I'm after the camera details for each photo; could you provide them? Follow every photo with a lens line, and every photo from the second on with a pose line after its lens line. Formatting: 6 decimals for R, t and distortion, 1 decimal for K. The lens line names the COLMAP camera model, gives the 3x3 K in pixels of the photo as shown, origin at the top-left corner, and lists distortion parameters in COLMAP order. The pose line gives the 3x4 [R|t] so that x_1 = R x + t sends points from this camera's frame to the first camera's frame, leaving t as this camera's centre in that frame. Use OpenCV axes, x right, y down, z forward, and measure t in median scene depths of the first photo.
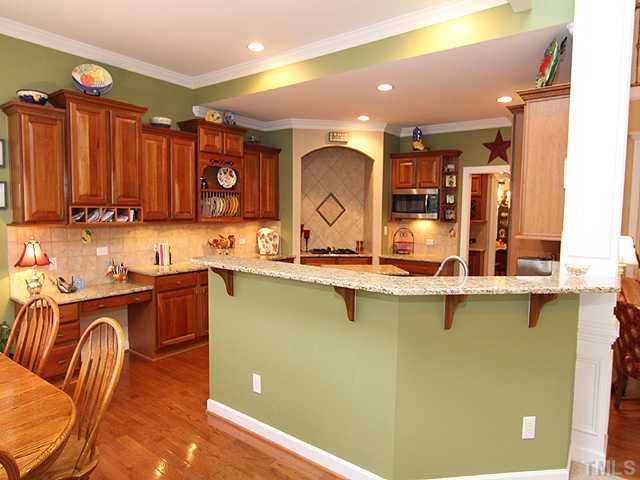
lens RADIAL K [[408.5, 0, 320.0], [0, 408.5, 240.0], [0, 0, 1]] dist [-0.005577, -0.001383]
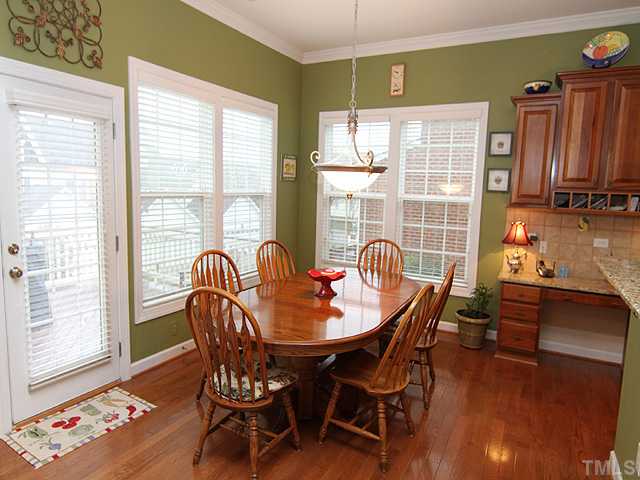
lens RADIAL K [[408.5, 0, 320.0], [0, 408.5, 240.0], [0, 0, 1]] dist [-0.005577, -0.001383]
pose [[0.155525, 0.124808, -0.979916, 0.274569], [-0.106497, 0.988323, 0.108977, -0.011372], [0.982075, 0.087409, 0.167000, 0.275532]]
